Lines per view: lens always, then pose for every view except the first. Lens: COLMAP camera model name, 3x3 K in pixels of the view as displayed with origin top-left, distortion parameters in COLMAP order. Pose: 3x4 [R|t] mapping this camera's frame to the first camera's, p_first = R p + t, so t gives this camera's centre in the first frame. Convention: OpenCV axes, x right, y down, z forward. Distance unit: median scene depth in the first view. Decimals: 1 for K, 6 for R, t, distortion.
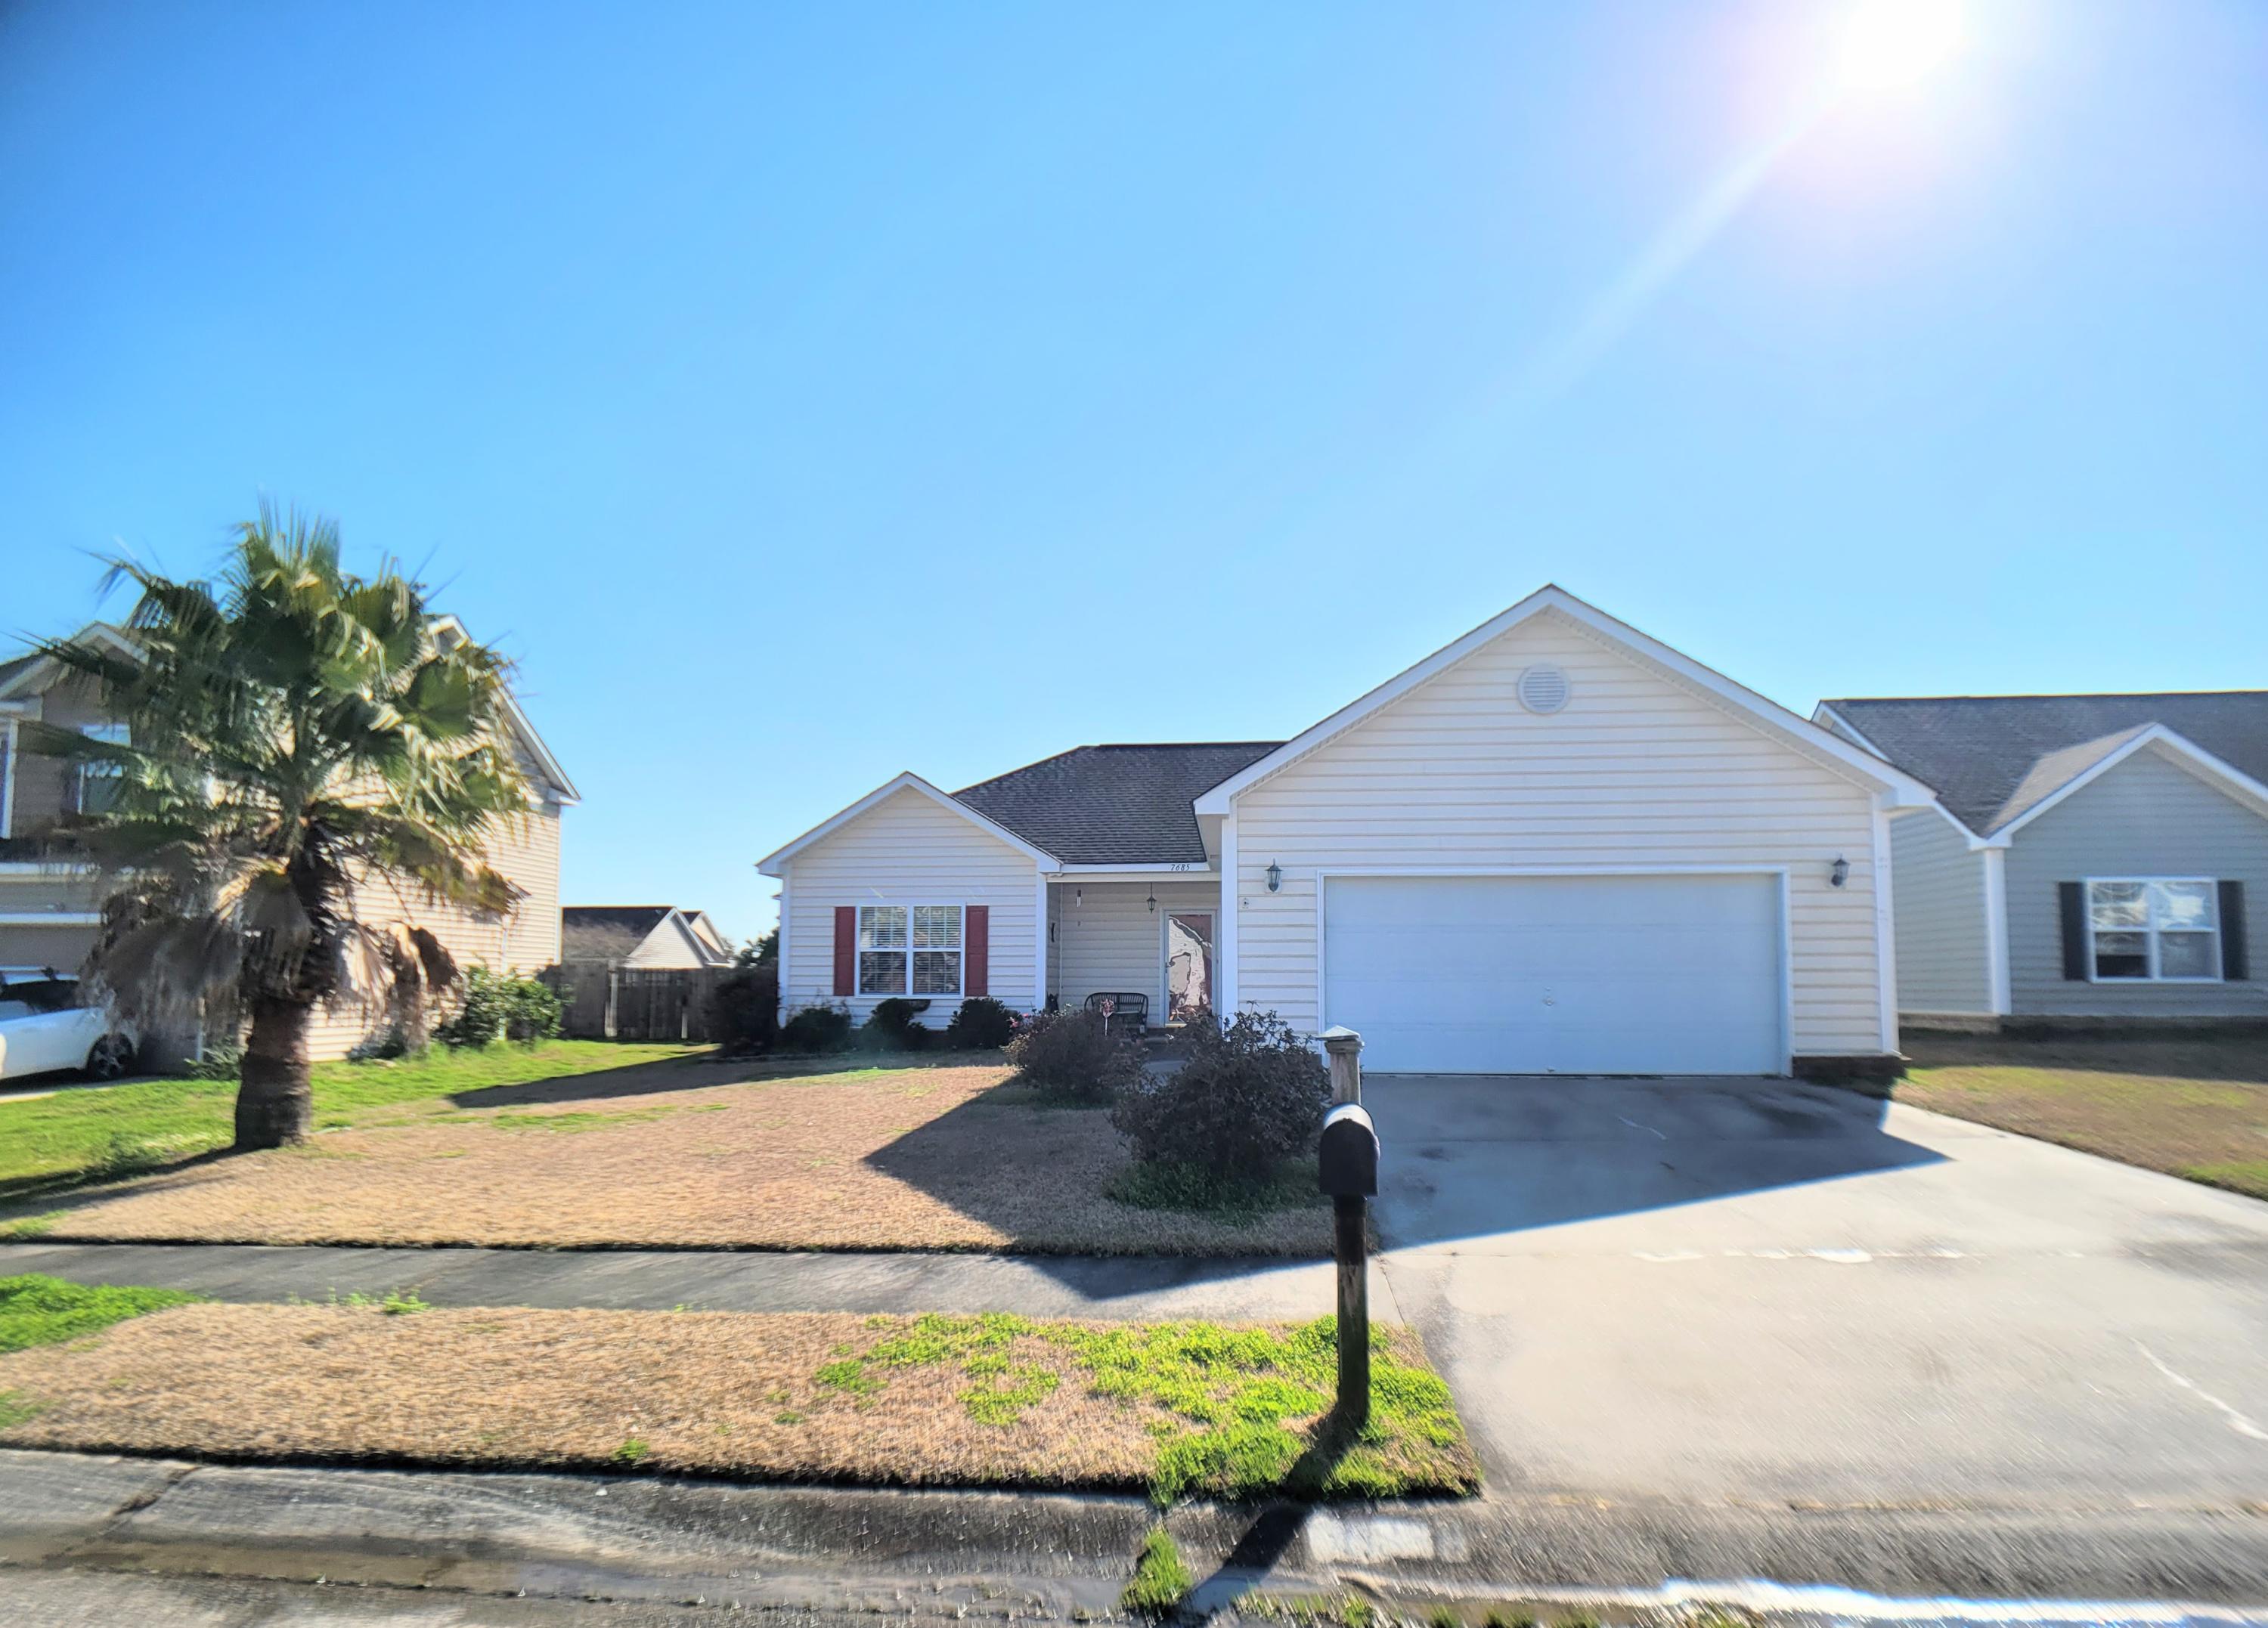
lens RADIAL K [[1795.5, 0, 1134.8], [0, 1795.5, 822.6], [0, 0, 1]] dist [-0.015075, -0.008256]
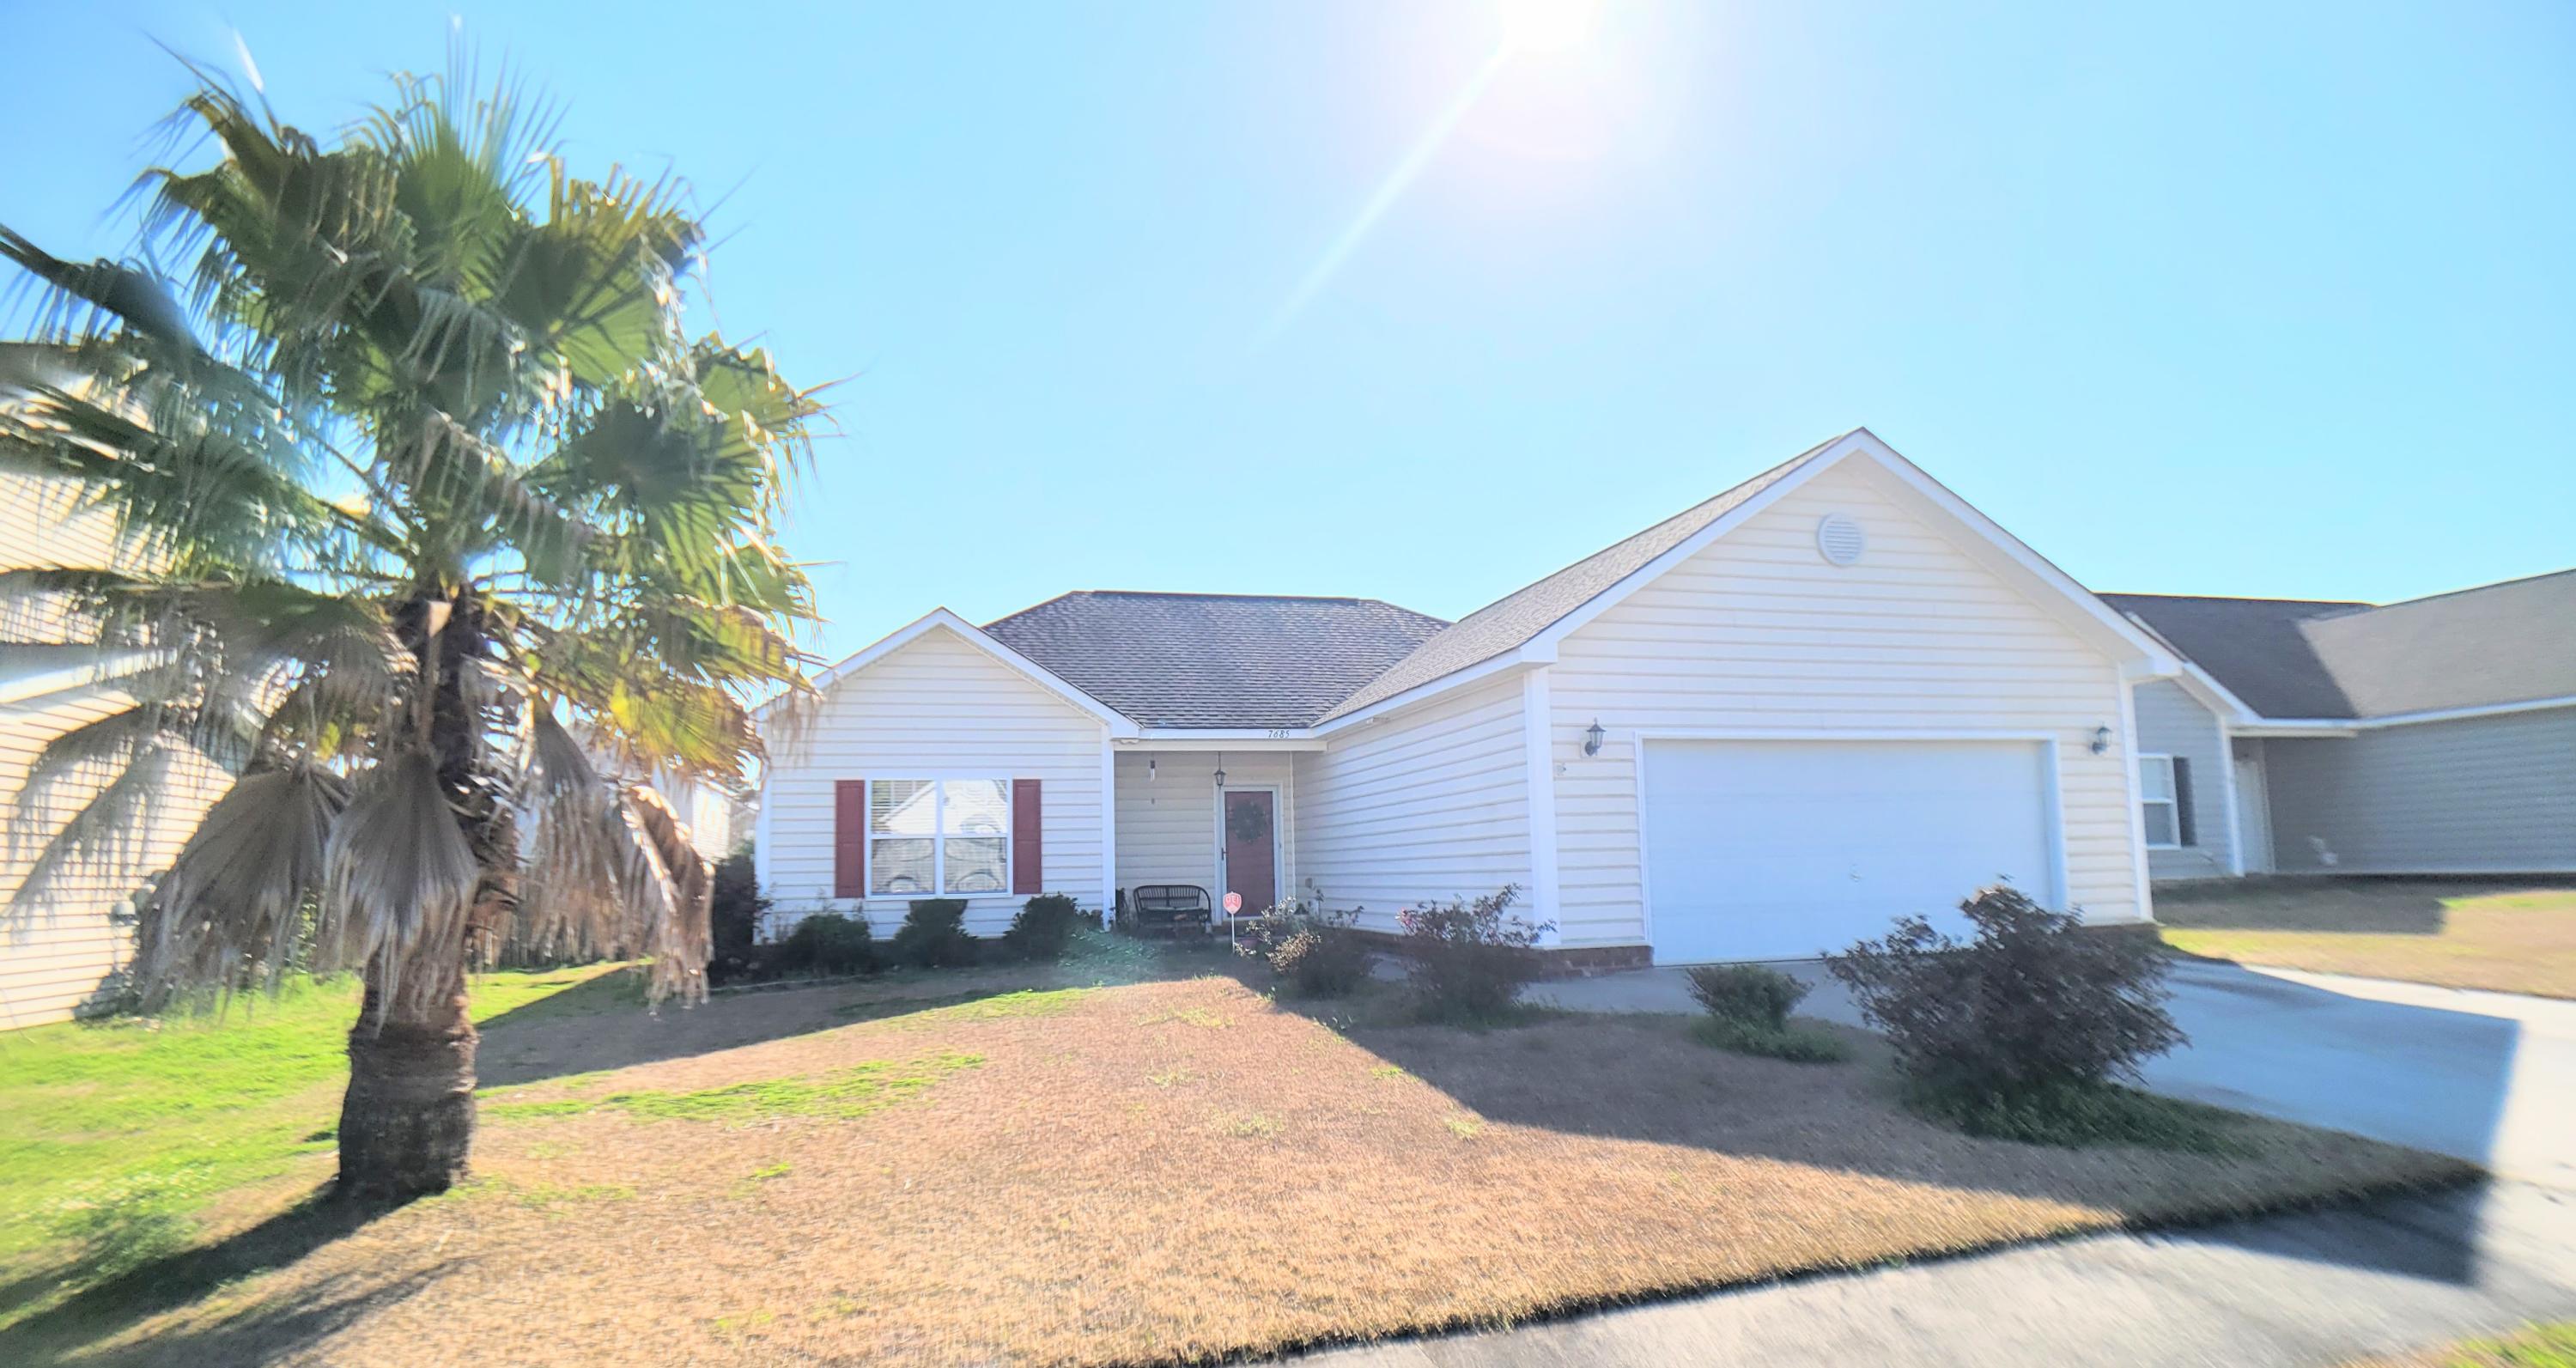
lens RADIAL K [[1695.2, 0, 1287.2], [0, 1695.2, 663.4], [0, 0, 1]] dist [-0.022686, -0.001637]
pose [[0.889921, 0.033992, 0.454846, -0.416874], [-0.017481, 0.999028, -0.040459, 0.029515], [-0.455779, 0.028055, 0.889651, 0.349827]]
